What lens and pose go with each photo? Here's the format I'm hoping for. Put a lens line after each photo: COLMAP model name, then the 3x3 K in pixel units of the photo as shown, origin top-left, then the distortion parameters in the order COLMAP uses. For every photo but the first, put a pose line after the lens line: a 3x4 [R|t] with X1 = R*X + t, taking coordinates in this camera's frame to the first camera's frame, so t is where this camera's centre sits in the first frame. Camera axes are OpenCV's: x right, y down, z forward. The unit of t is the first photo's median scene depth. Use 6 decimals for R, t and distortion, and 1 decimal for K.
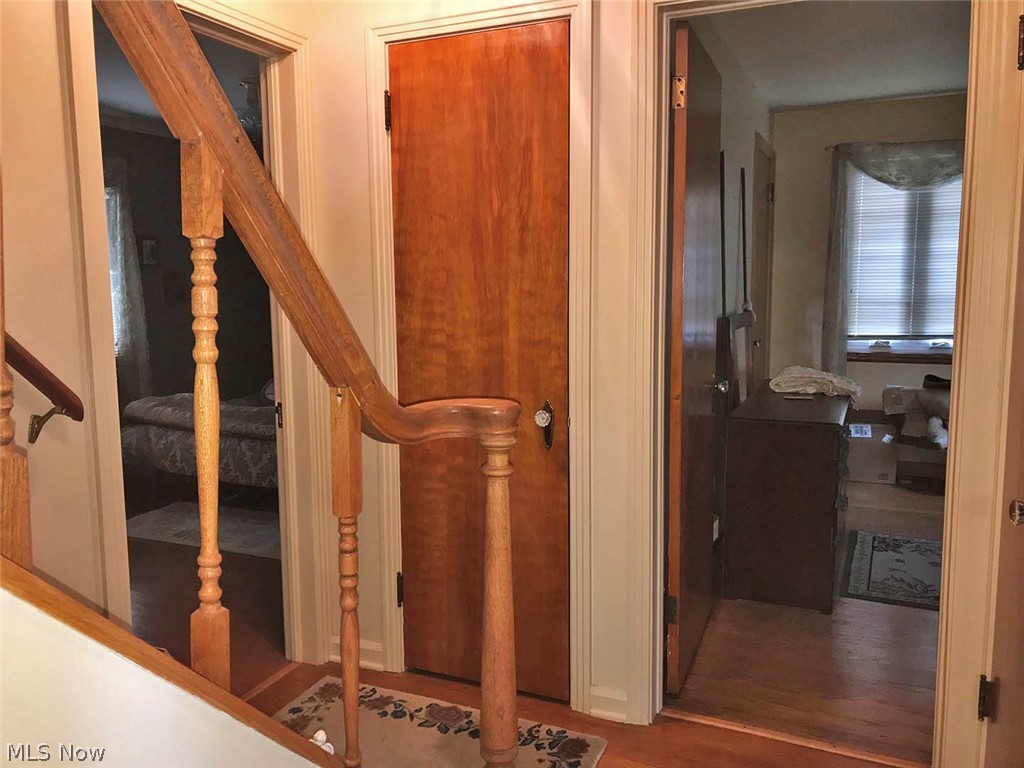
lens RADIAL K [[835.7, 0, 512.0], [0, 835.7, 384.0], [0, 0, 1]] dist [0.028356, -0.000527]
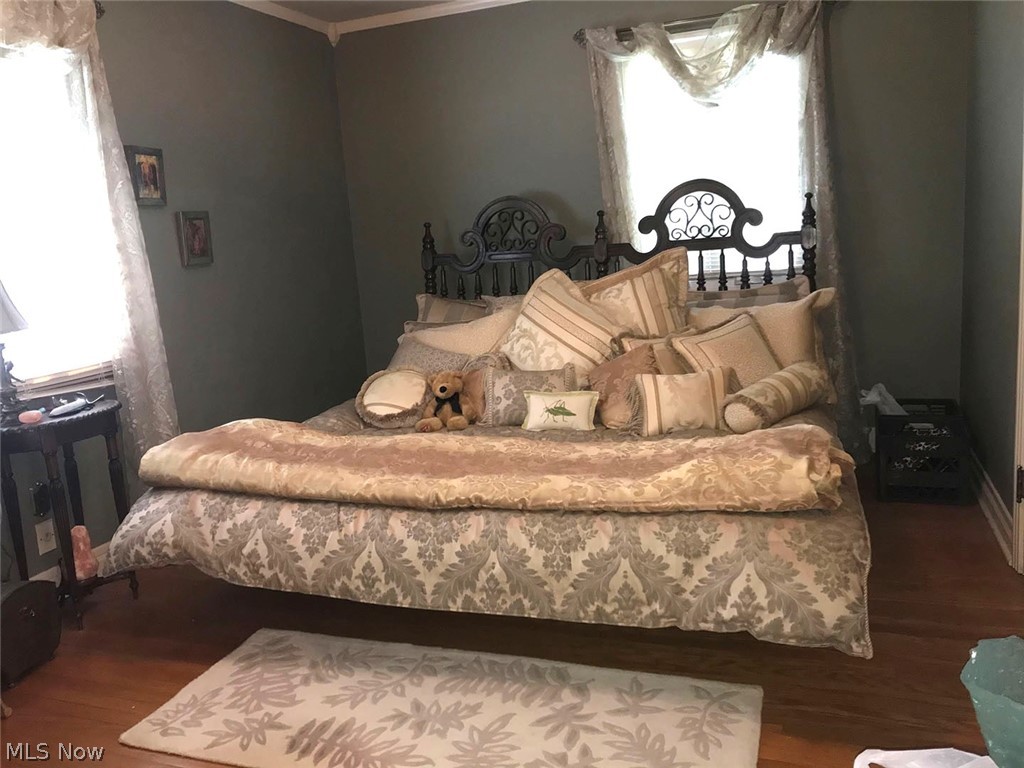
lens RADIAL K [[835.7, 0, 512.0], [0, 835.7, 384.0], [0, 0, 1]] dist [0.028356, -0.000527]
pose [[0.996845, -0.071018, 0.035442, -0.258448], [0.069530, 0.996713, 0.041583, -0.025990], [-0.038279, -0.038988, 0.998506, 0.495872]]
